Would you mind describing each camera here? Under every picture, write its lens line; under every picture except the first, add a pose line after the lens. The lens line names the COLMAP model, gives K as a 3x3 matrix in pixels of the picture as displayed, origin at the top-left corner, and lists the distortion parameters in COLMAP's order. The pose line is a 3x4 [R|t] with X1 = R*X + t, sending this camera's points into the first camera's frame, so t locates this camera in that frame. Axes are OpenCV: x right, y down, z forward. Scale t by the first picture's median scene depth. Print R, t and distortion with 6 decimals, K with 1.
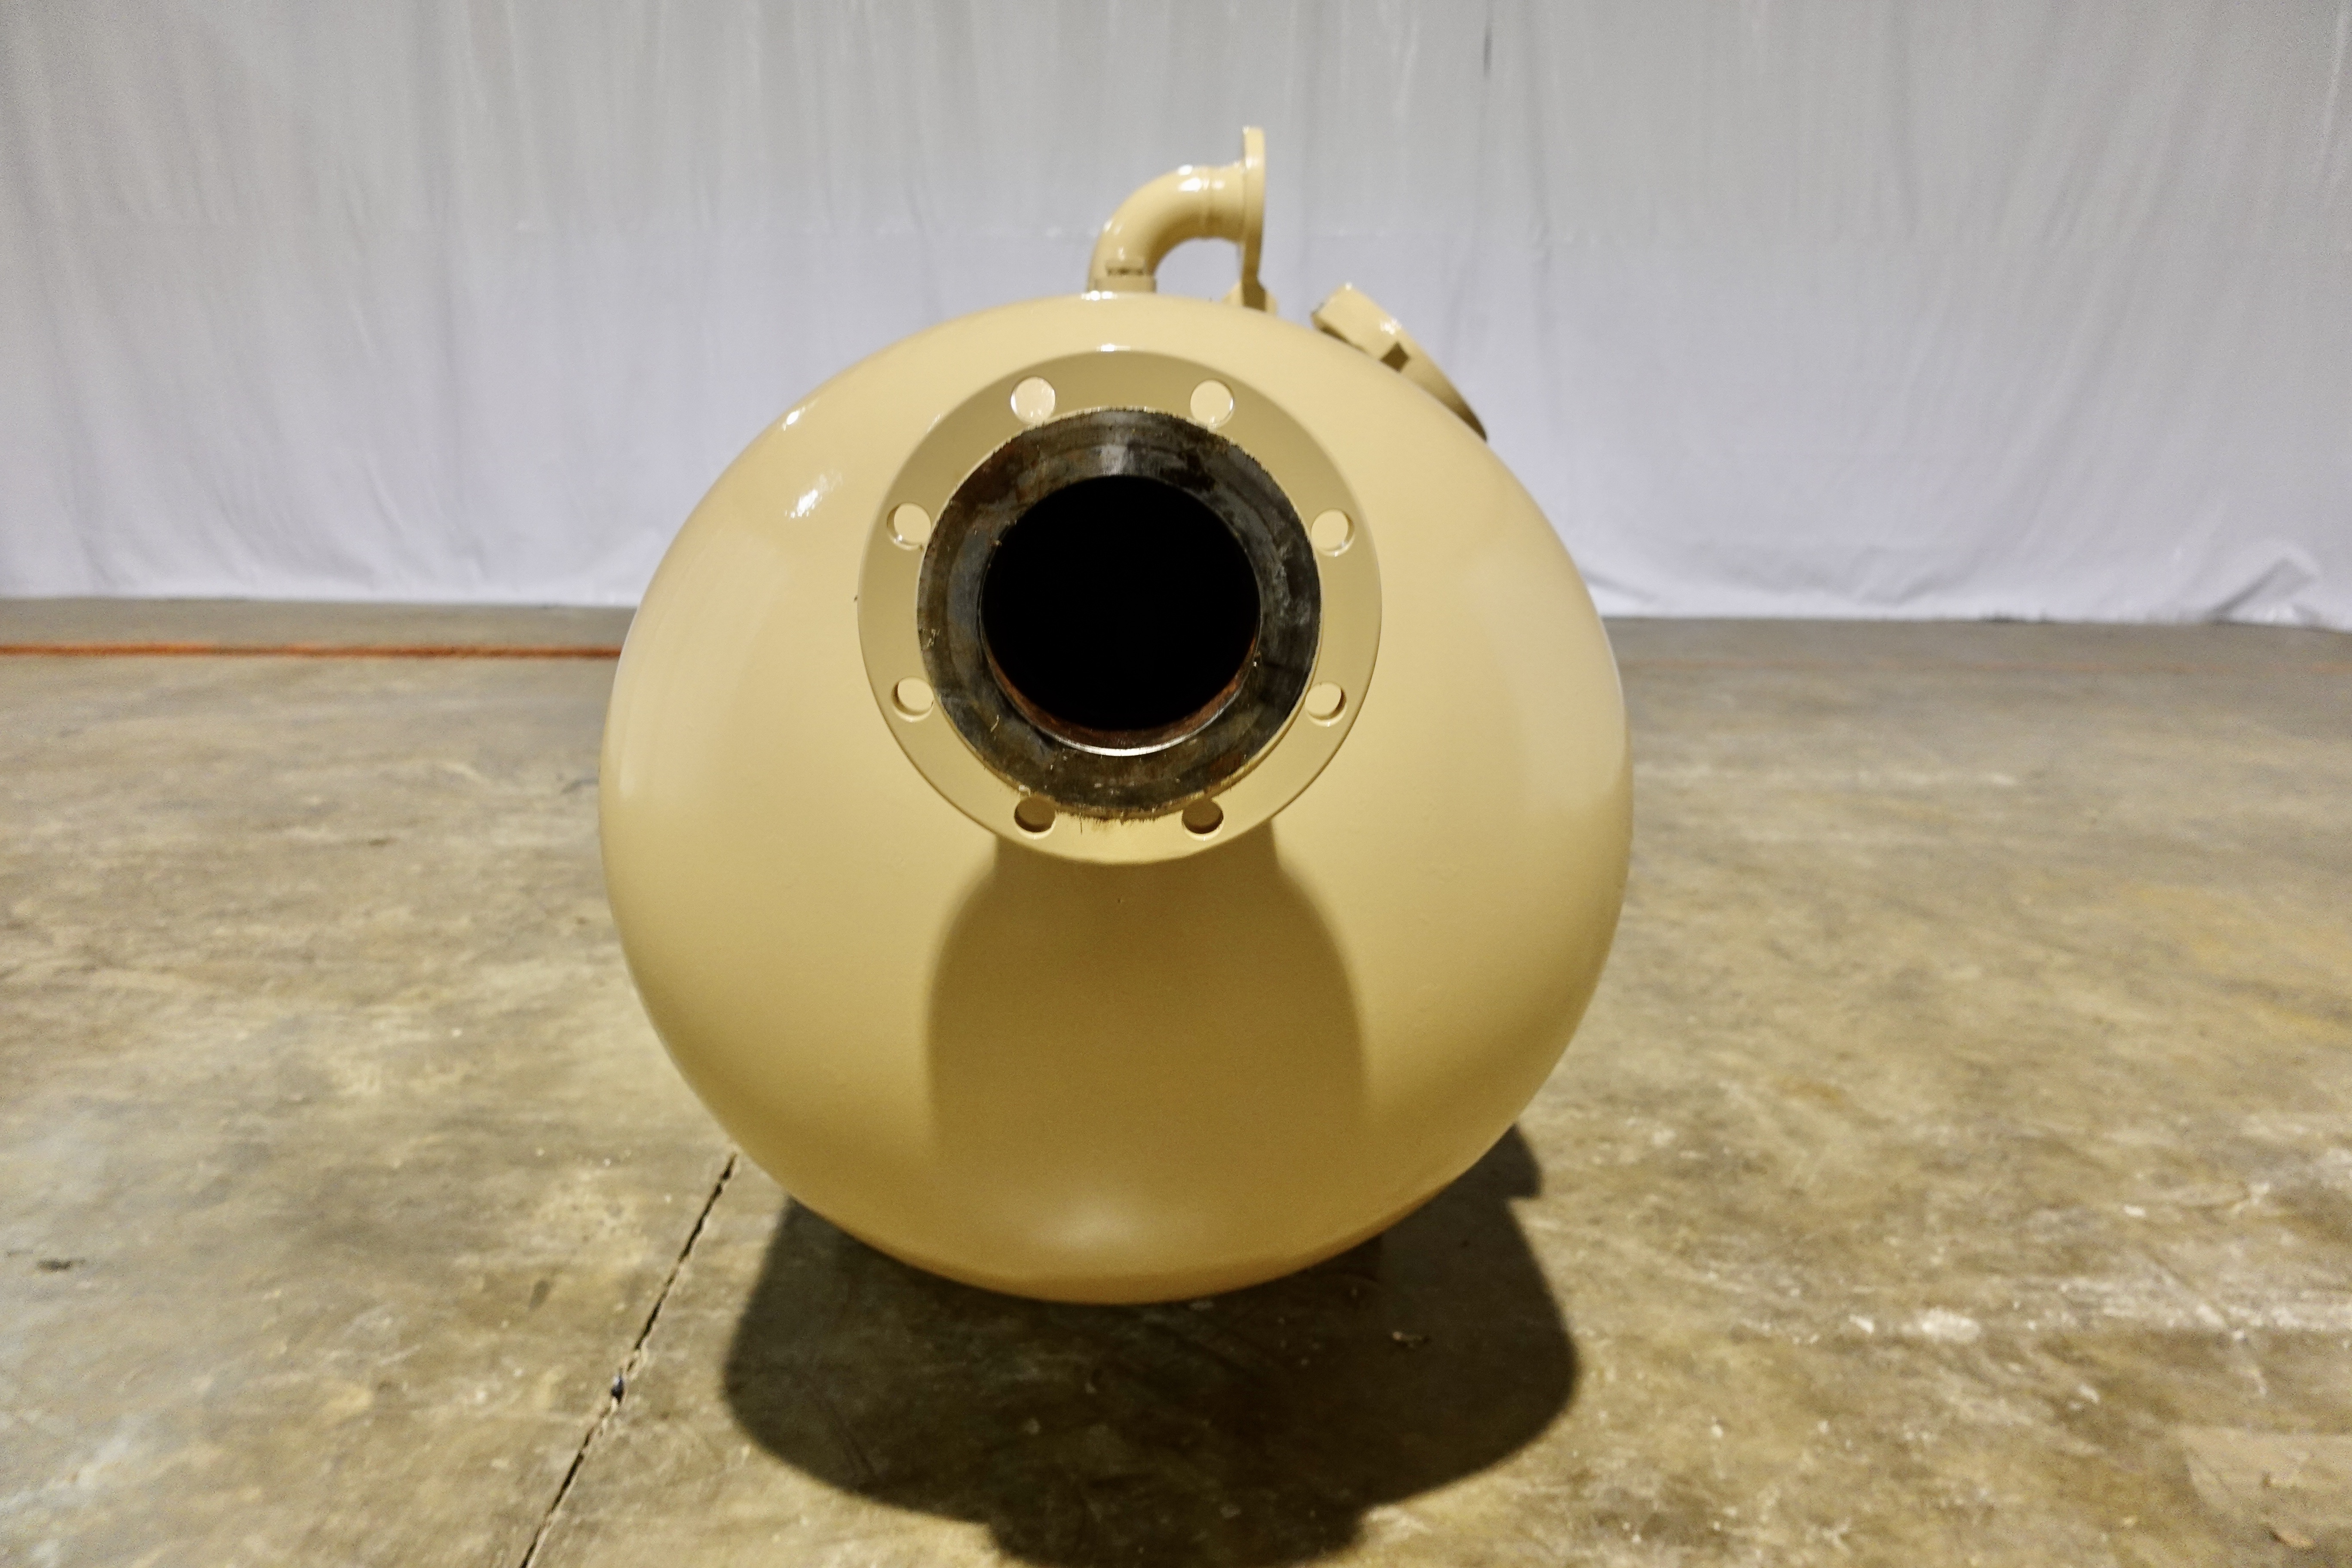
lens RADIAL K [[1603.1, 0, 1175.4], [0, 1603.1, 787.2], [0, 0, 1]] dist [0.003039, 0.004114]
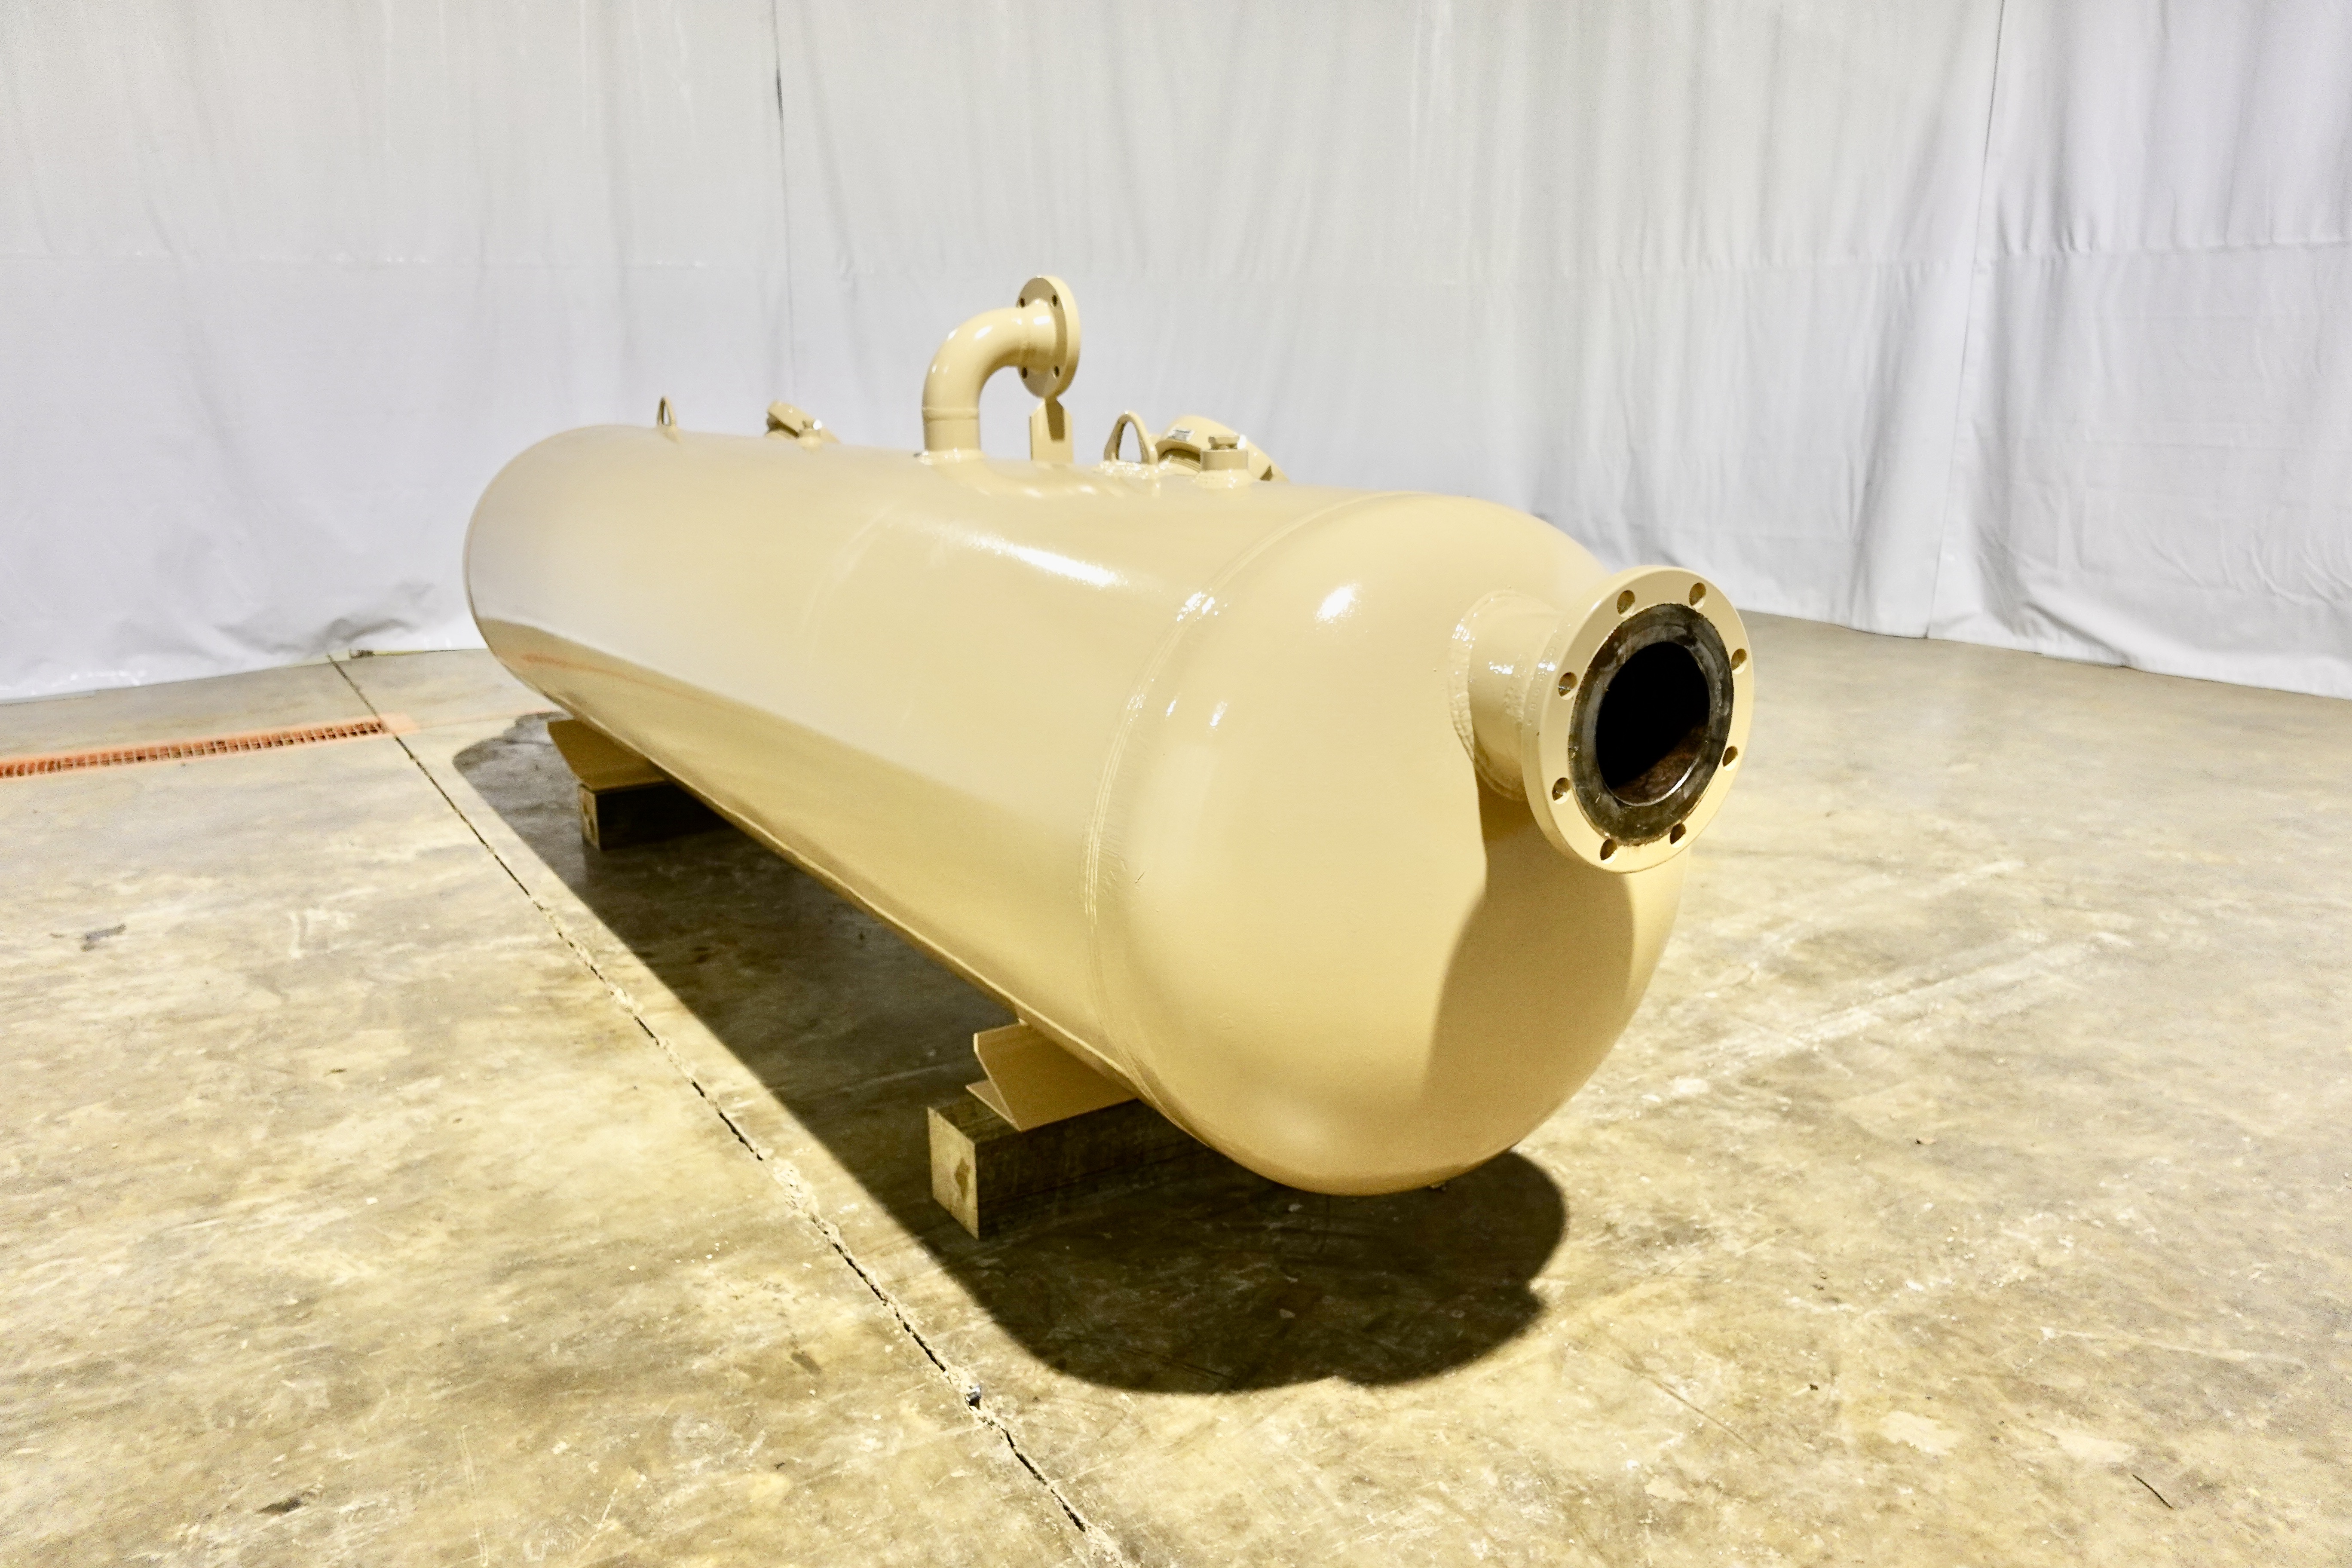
lens RADIAL K [[1603.1, 0, 1175.7], [0, 1603.1, 781.0], [0, 0, 1]] dist [0.003039, 0.004114]
pose [[0.854429, -0.146351, 0.498530, -0.722933], [0.141447, 0.988789, 0.047849, -0.109259], [-0.499944, 0.029632, 0.865551, -0.113859]]
